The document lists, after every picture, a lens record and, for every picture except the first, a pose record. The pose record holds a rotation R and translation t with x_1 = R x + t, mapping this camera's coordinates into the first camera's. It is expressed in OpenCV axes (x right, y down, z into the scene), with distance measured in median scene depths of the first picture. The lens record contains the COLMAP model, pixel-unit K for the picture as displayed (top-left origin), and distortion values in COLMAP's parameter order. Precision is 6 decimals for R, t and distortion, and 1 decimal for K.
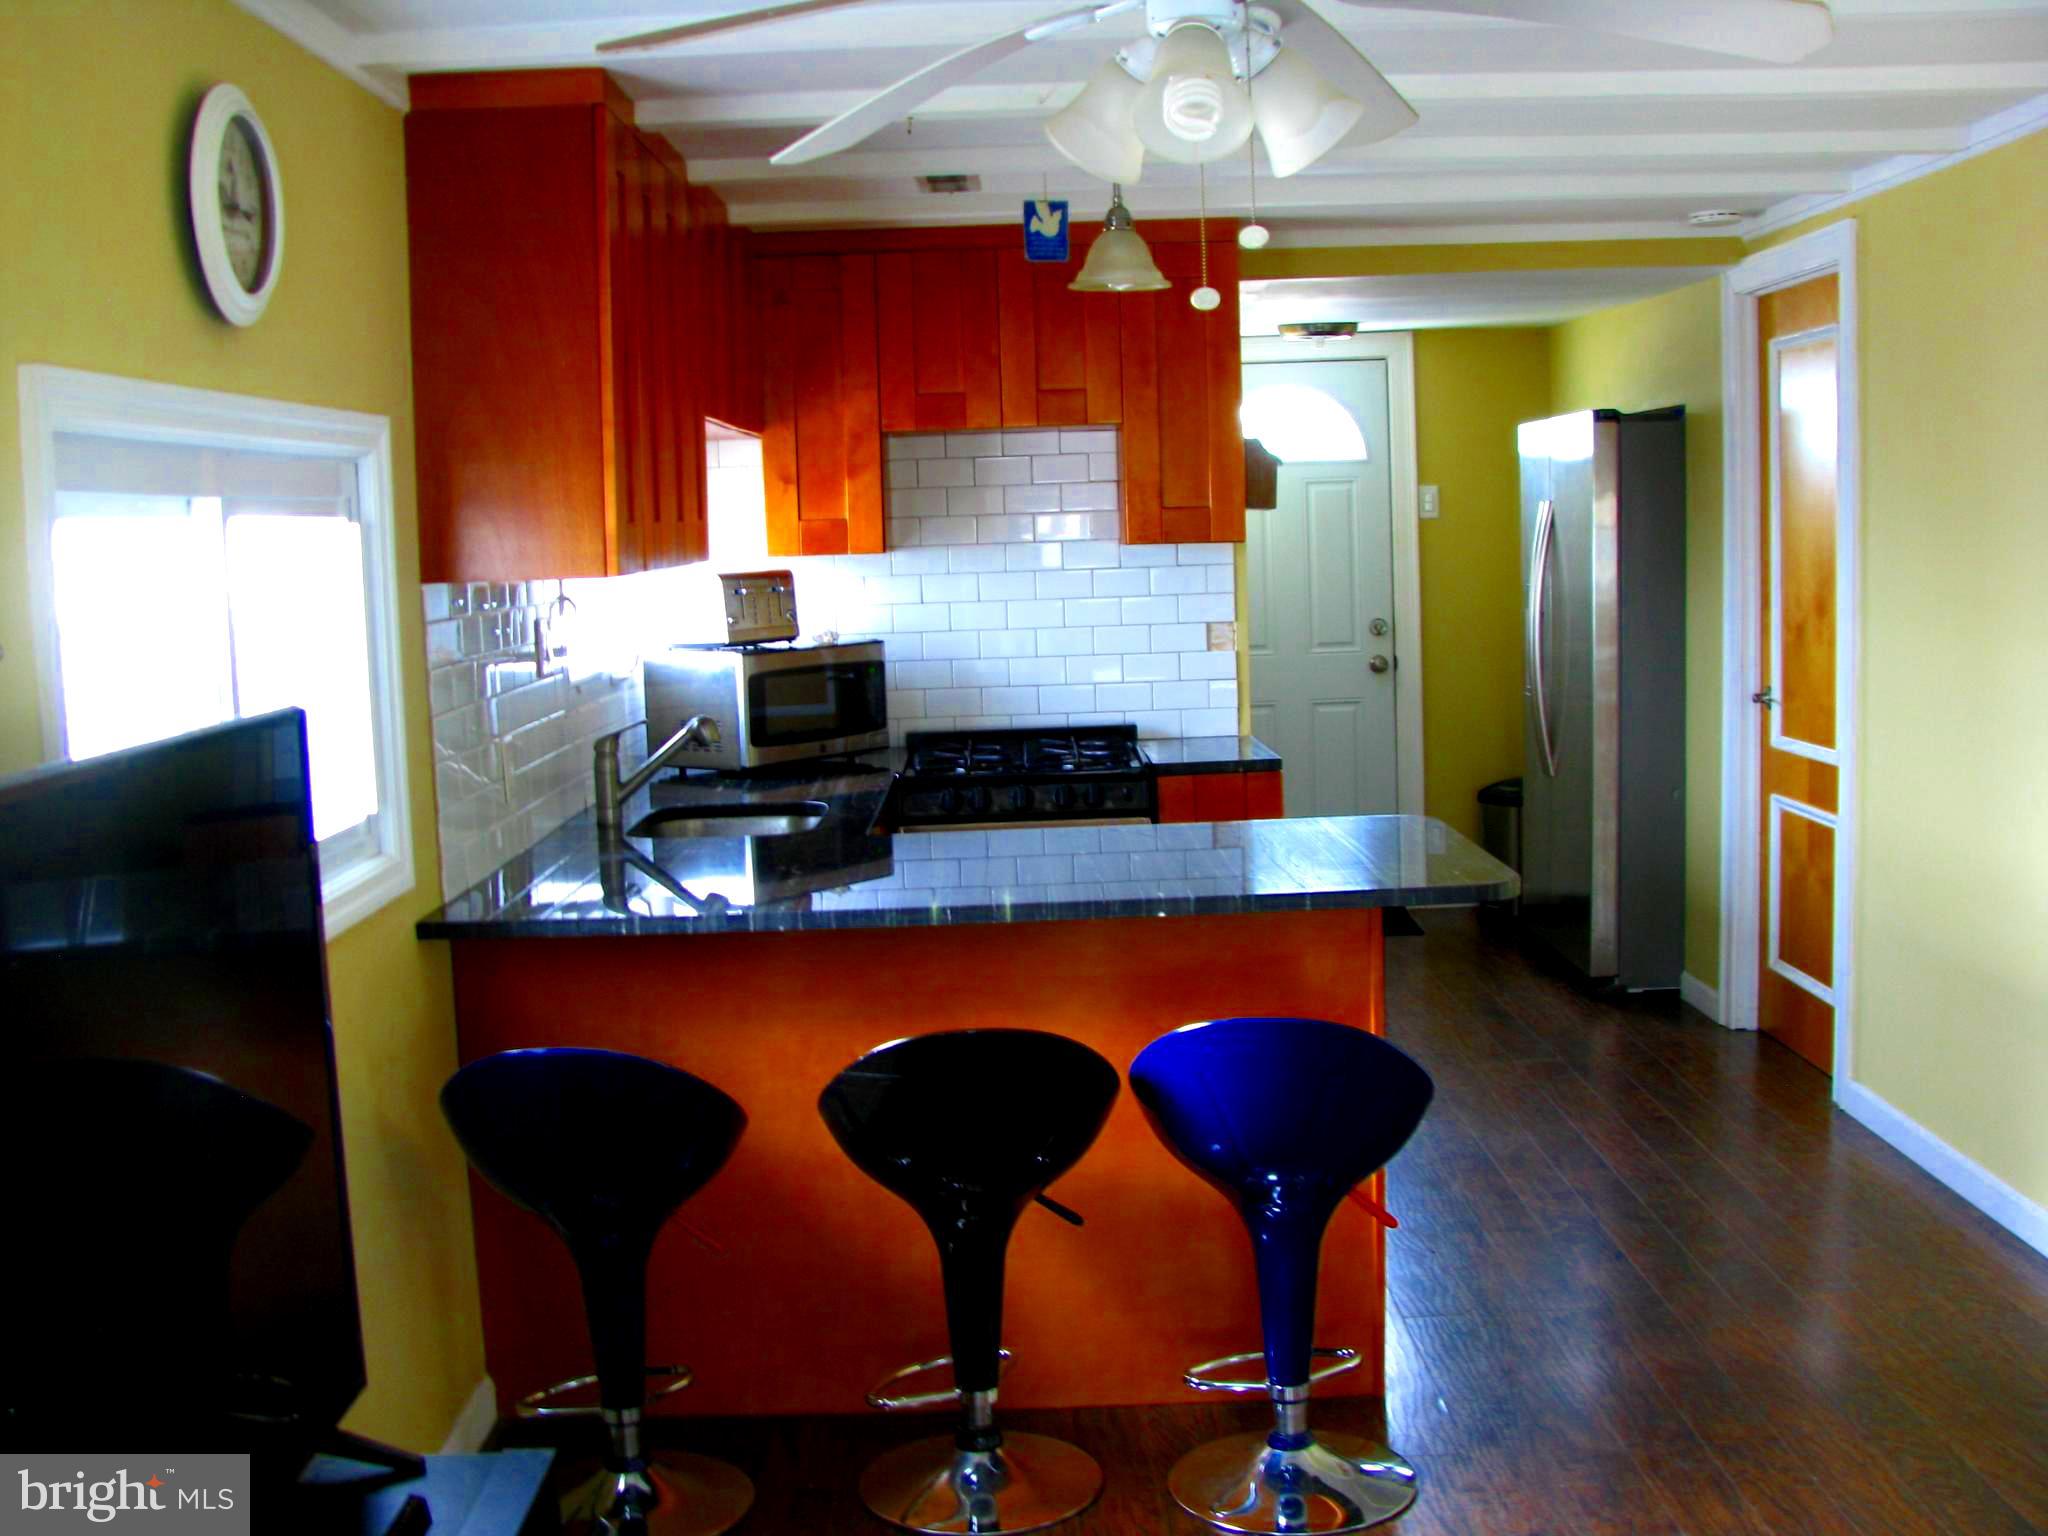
lens RADIAL K [[2199.3, 0, 1017.5], [0, 2199.3, 764.0], [0, 0, 1]] dist [-0.142710, 0.000000]
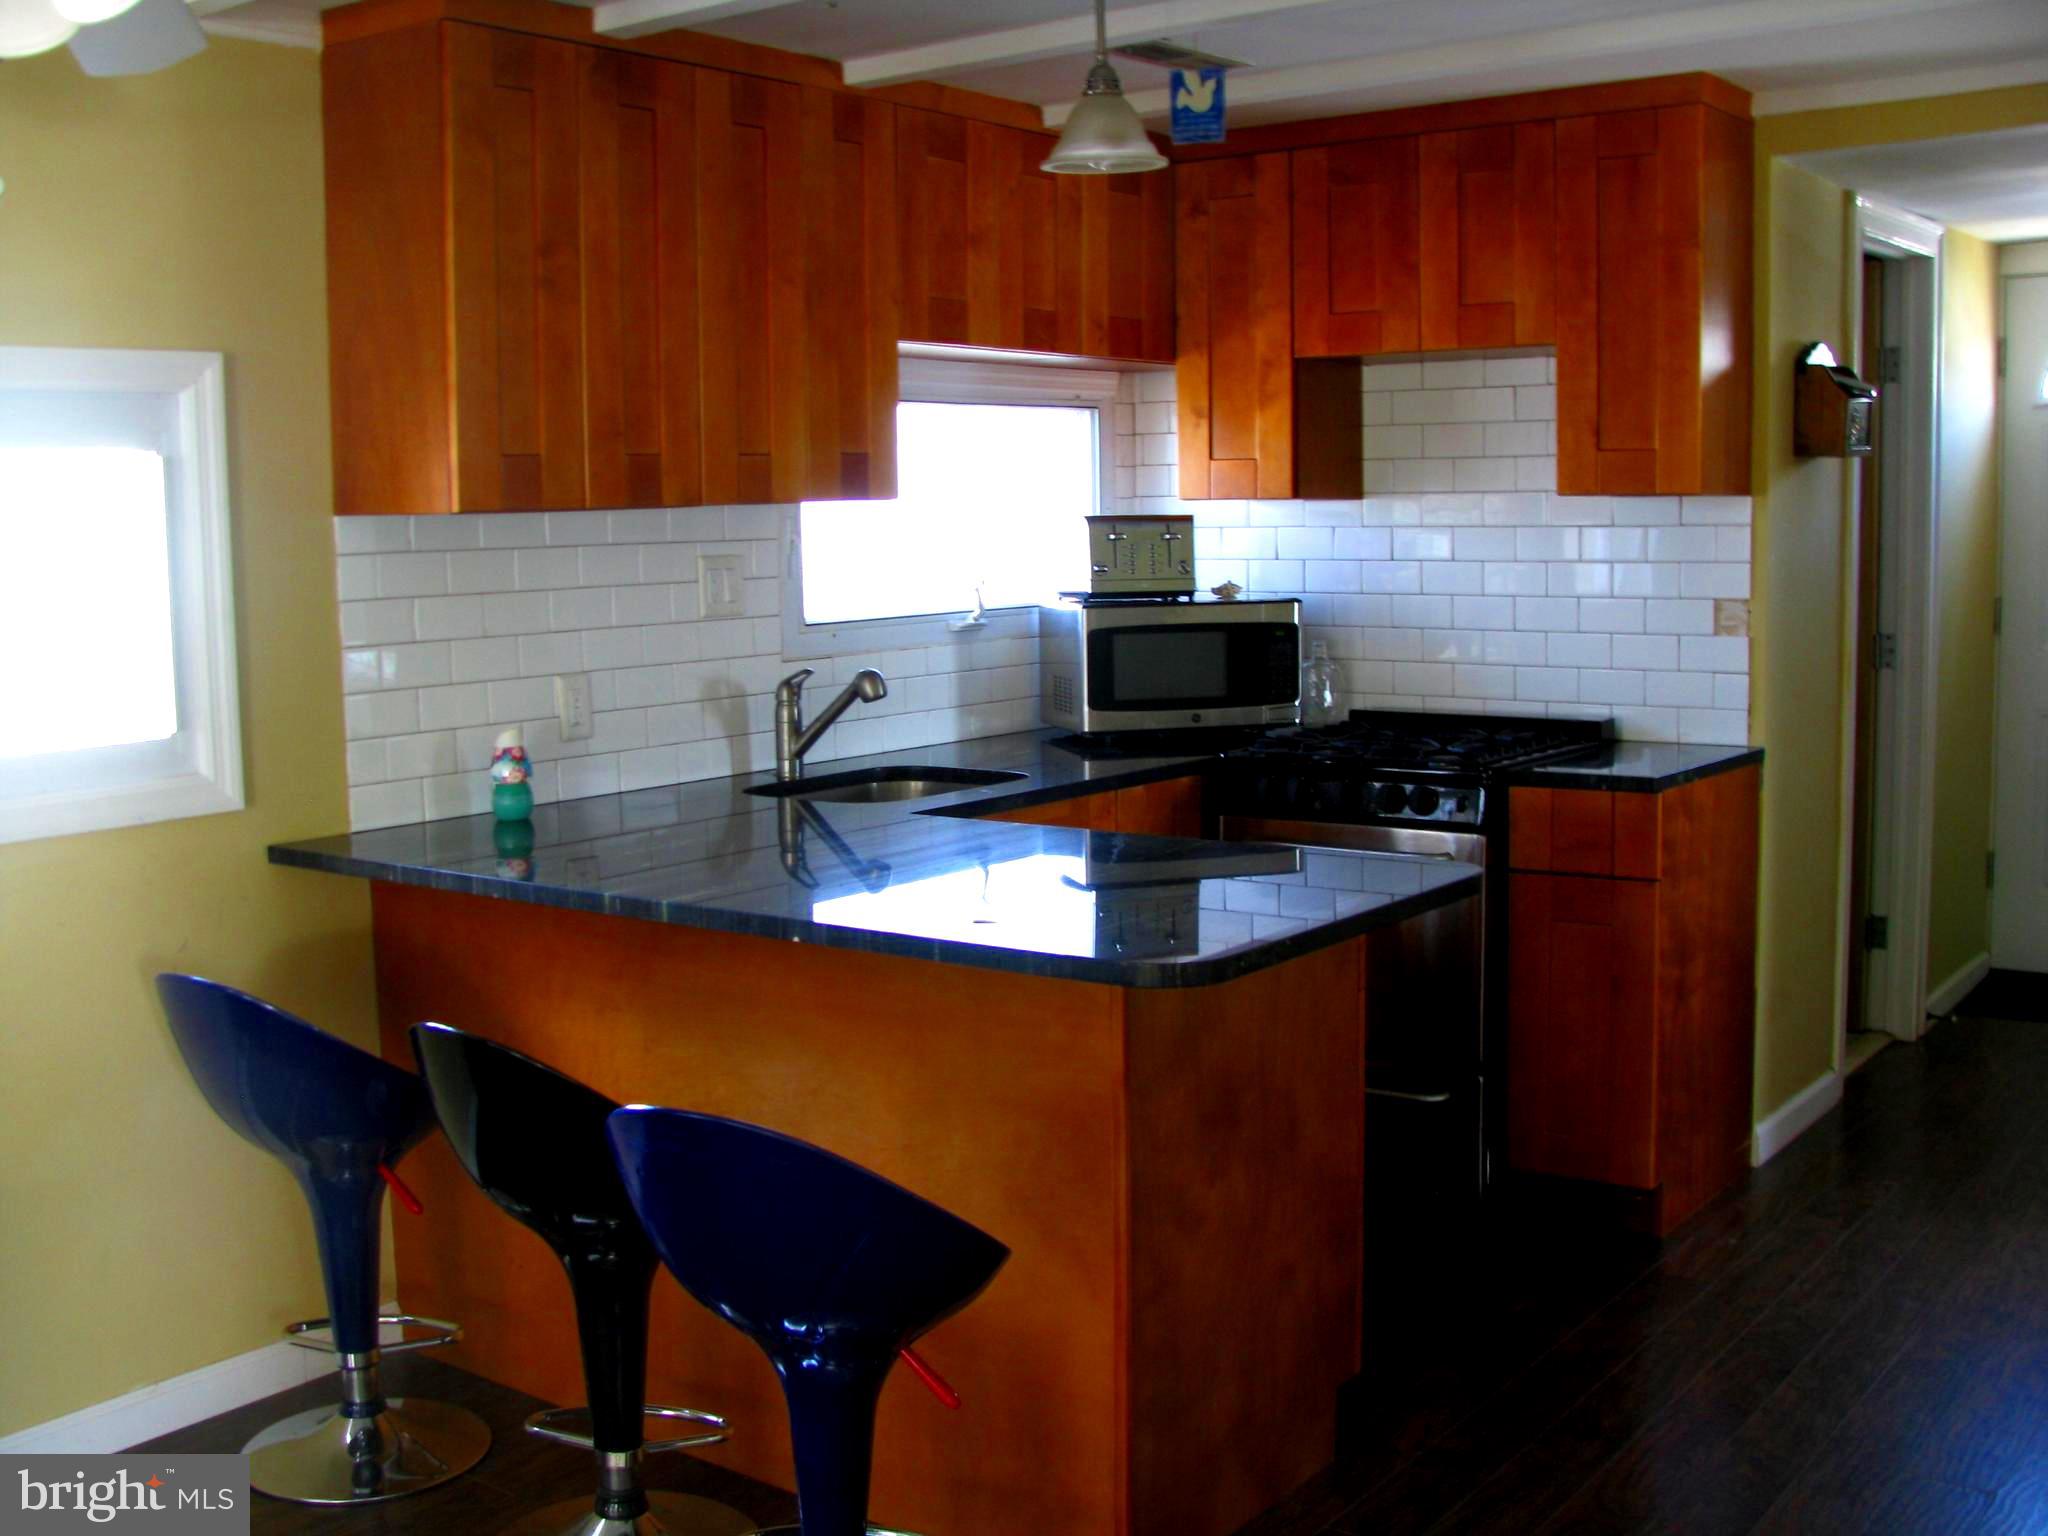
lens RADIAL K [[2199.3, 0, 1022.2], [0, 2199.3, 765.4], [0, 0, 1]] dist [-0.142710, 0.000000]
pose [[0.797965, 0.090790, -0.595827, 0.378822], [-0.076615, 0.995849, 0.049136, -0.025881], [0.597815, 0.006440, 0.801608, 0.248444]]
